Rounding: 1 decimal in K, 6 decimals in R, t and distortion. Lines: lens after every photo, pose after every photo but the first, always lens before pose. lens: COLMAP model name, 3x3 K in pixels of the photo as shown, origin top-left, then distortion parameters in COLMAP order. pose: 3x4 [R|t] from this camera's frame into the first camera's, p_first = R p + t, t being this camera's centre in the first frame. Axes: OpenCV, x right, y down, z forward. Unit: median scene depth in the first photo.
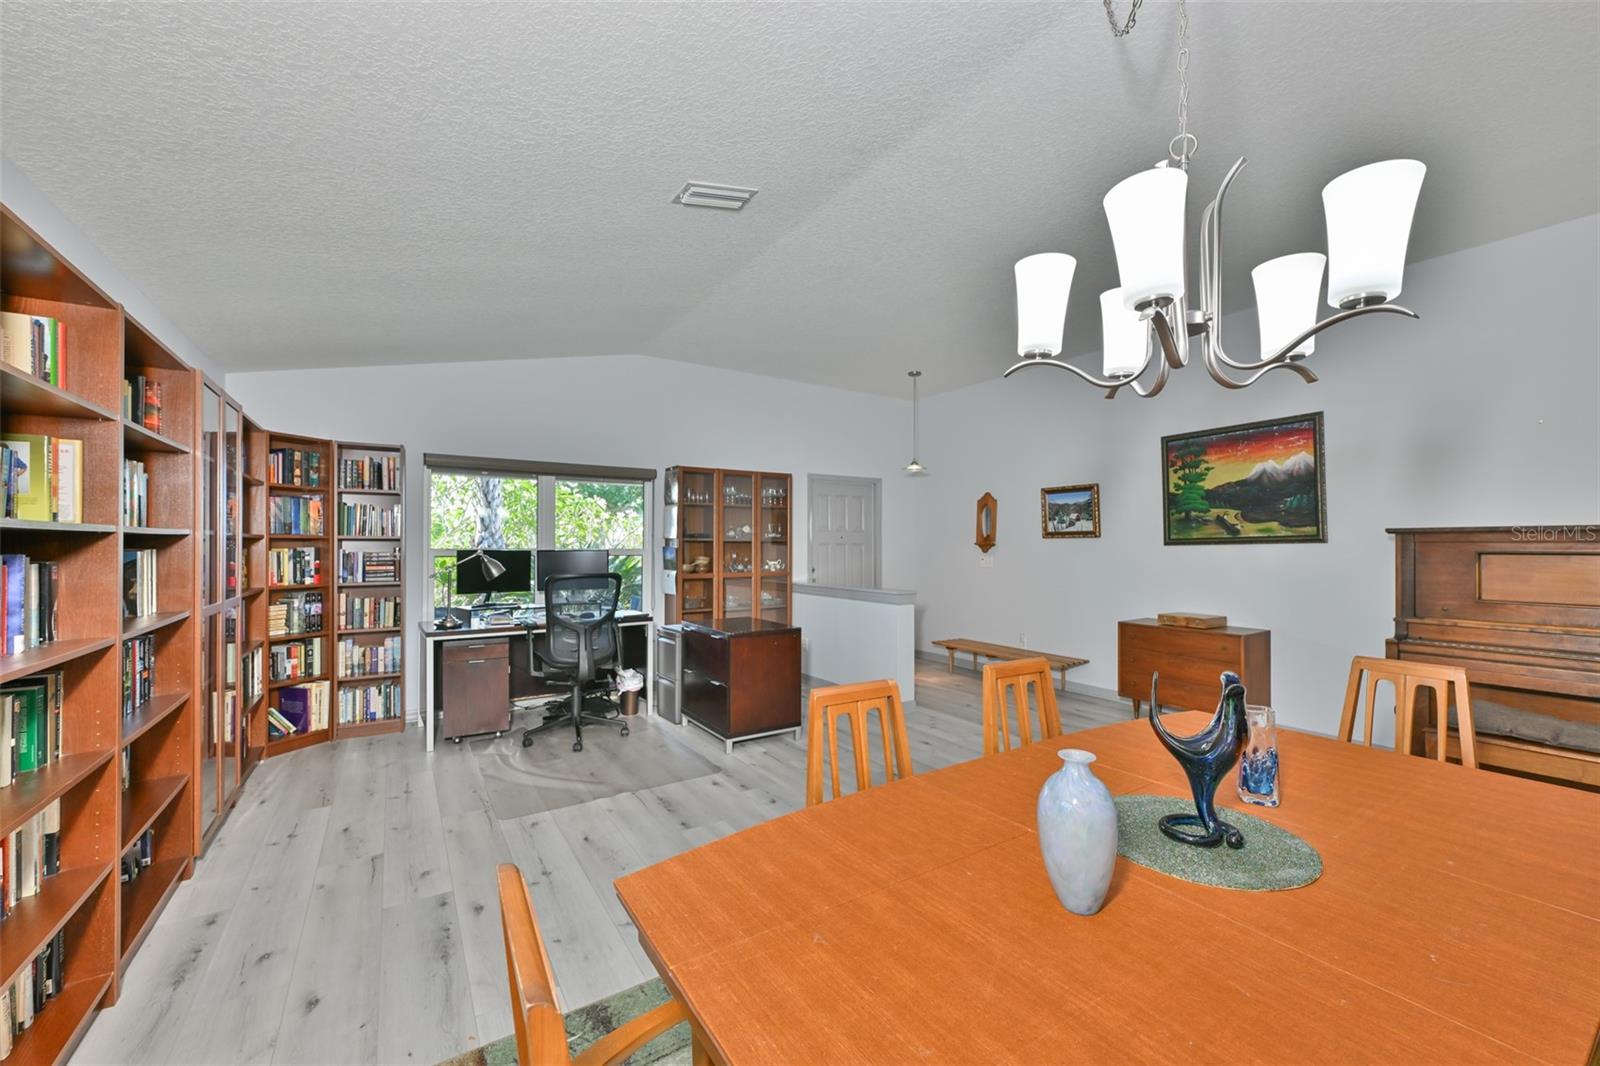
lens RADIAL K [[633.6, 0, 793.8], [0, 633.6, 538.1], [0, 0, 1]] dist [-0.003749, -0.000132]
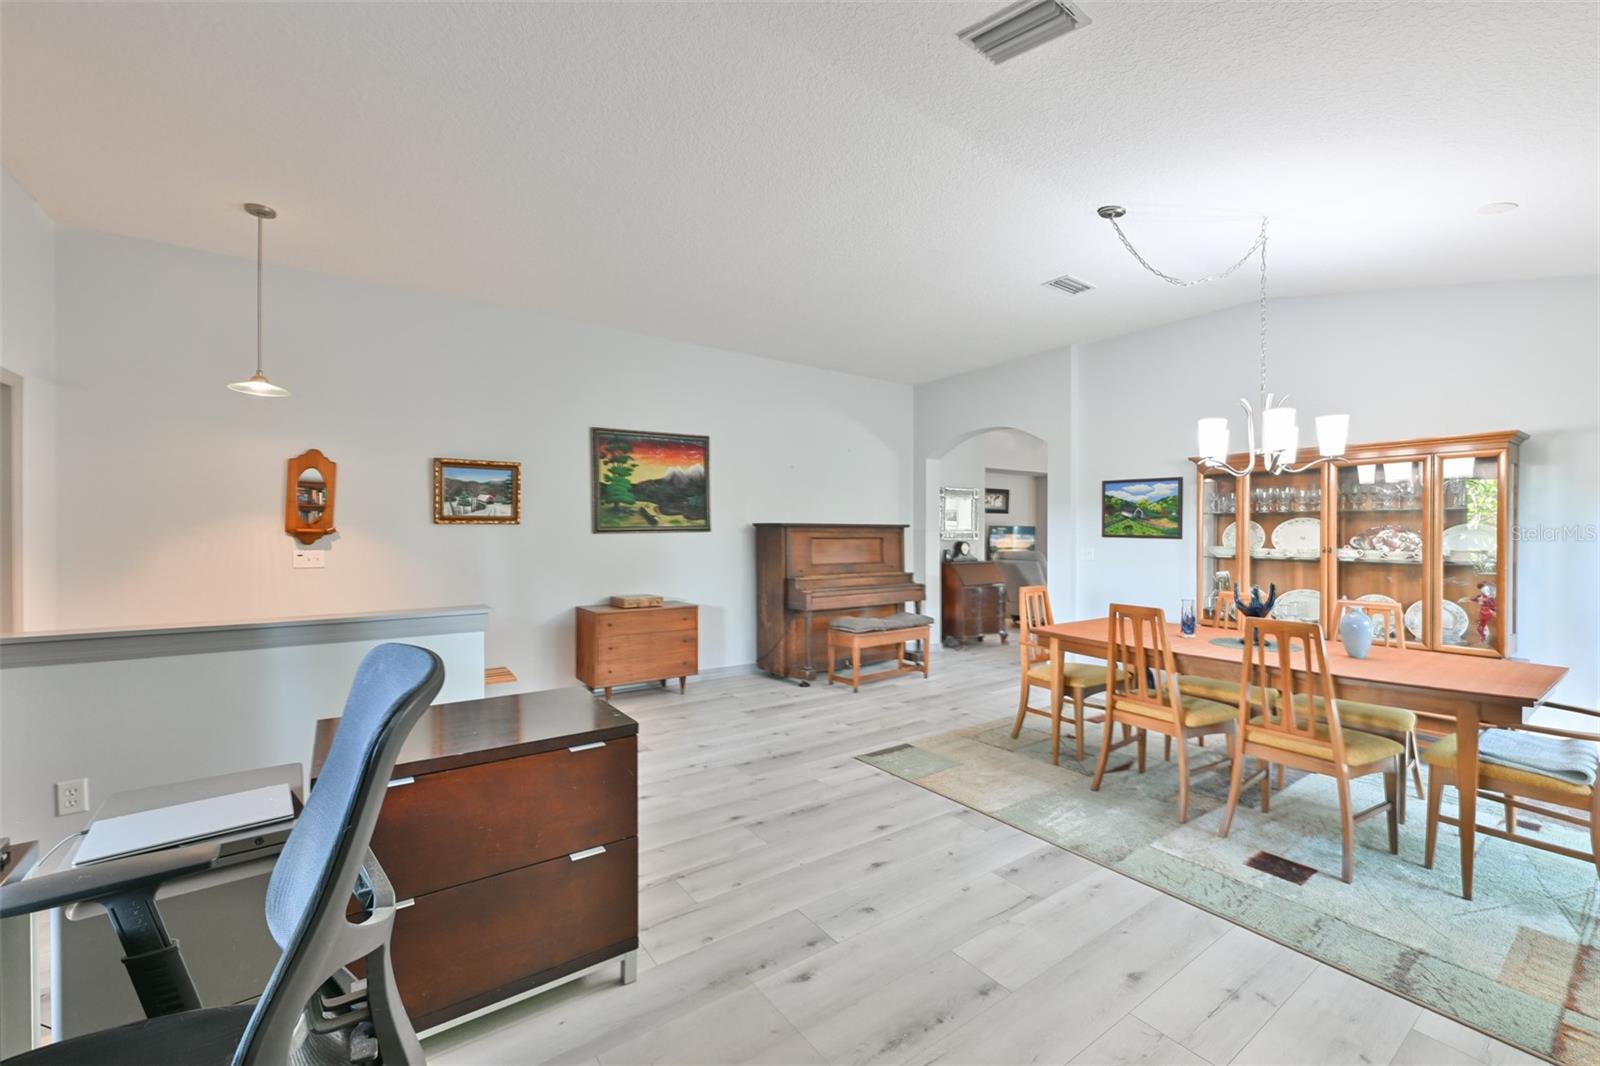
lens RADIAL K [[633.6, 0, 793.8], [0, 633.6, 538.1], [0, 0, 1]] dist [-0.003749, -0.000132]
pose [[-0.038240, -0.007570, 0.999240, -0.469162], [-0.013633, 0.999882, 0.007054, 0.007664], [-0.999176, -0.013353, -0.038338, 0.736852]]
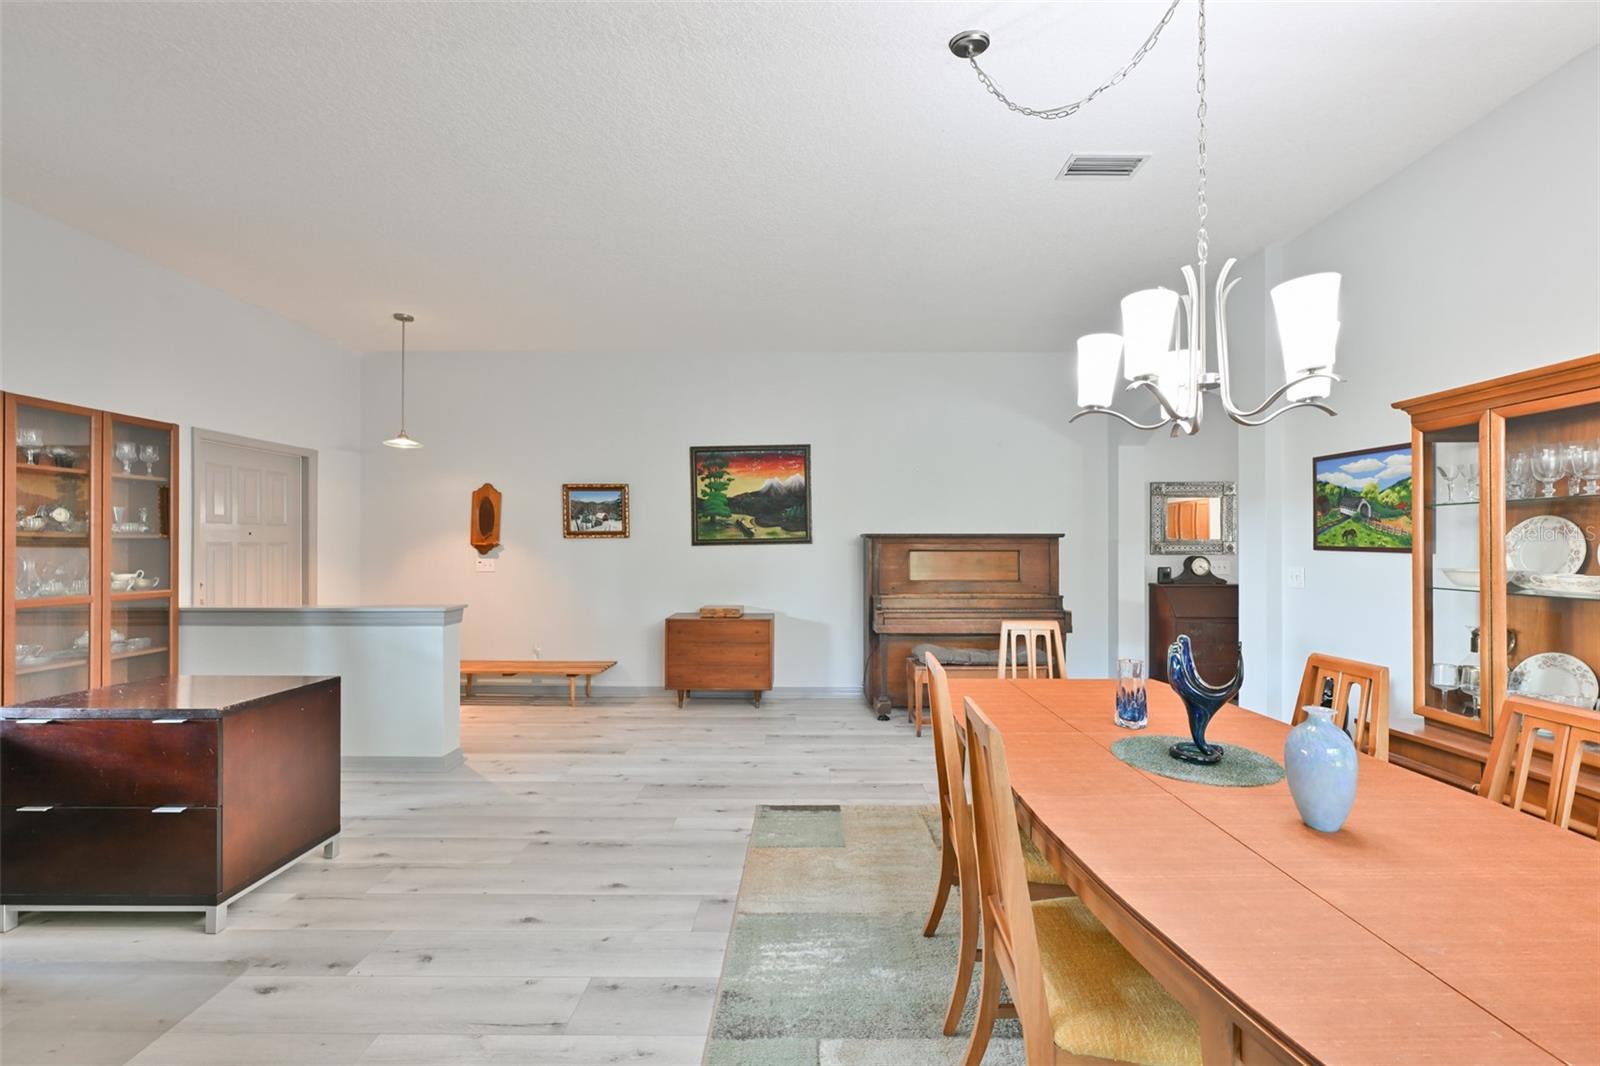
lens RADIAL K [[633.0, 0, 816.6], [0, 633.0, 546.3], [0, 0, 1]] dist [-0.000596, -0.000024]
pose [[0.540731, -0.001943, 0.841193, -0.230133], [-0.009357, 0.999922, 0.008325, 0.001472], [-0.841144, -0.012373, 0.540670, 0.229997]]
